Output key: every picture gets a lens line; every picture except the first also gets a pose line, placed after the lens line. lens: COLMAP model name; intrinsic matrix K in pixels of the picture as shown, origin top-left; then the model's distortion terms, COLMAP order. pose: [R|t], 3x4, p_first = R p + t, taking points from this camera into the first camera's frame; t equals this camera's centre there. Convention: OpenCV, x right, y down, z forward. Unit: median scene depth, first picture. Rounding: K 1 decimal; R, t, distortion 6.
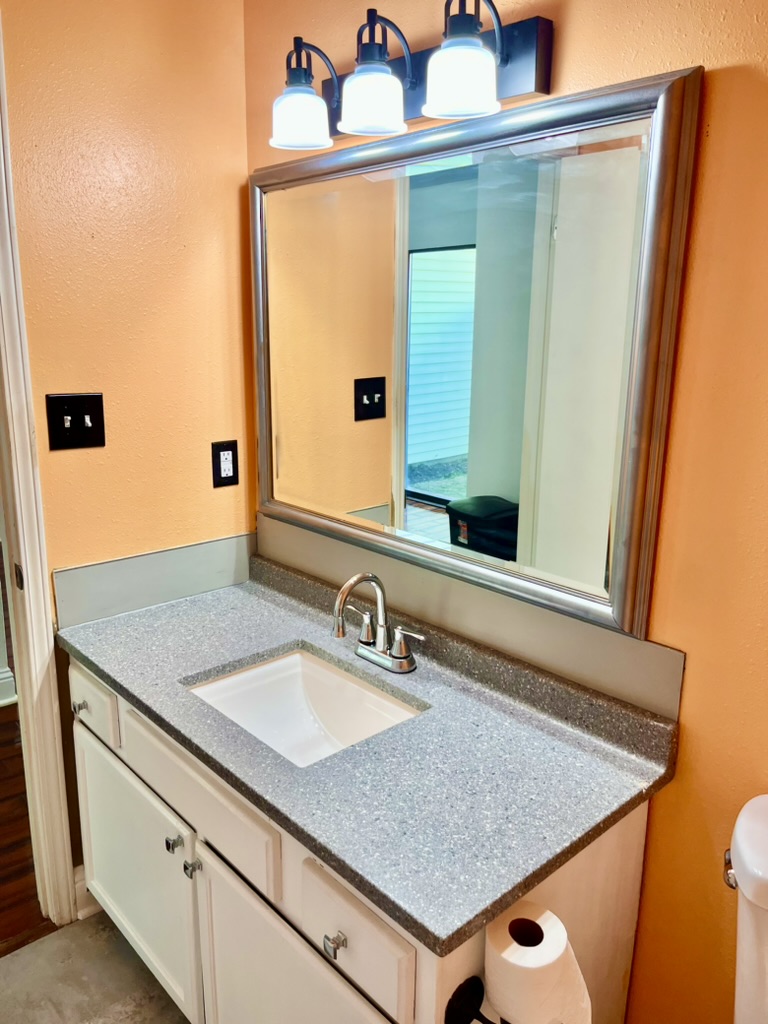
lens RADIAL K [[777.0, 0, 386.2], [0, 777.0, 509.7], [0, 0, 1]] dist [0.006136, 0.002194]
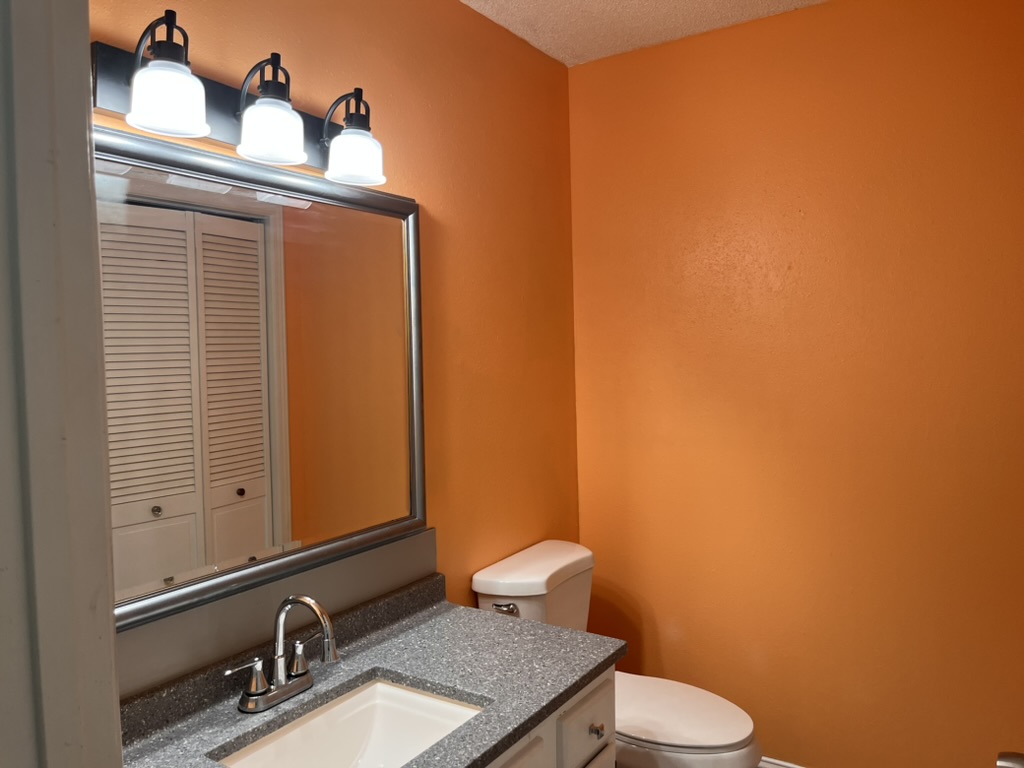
lens RADIAL K [[777.0, 0, 514.6], [0, 777.0, 383.5], [0, 0, 1]] dist [0.006136, 0.002194]
pose [[-0.251794, -0.053313, 0.966311, -1.096451], [0.247012, 0.961870, 0.117433, -0.233182], [-0.935727, 0.268259, -0.229024, 0.994082]]
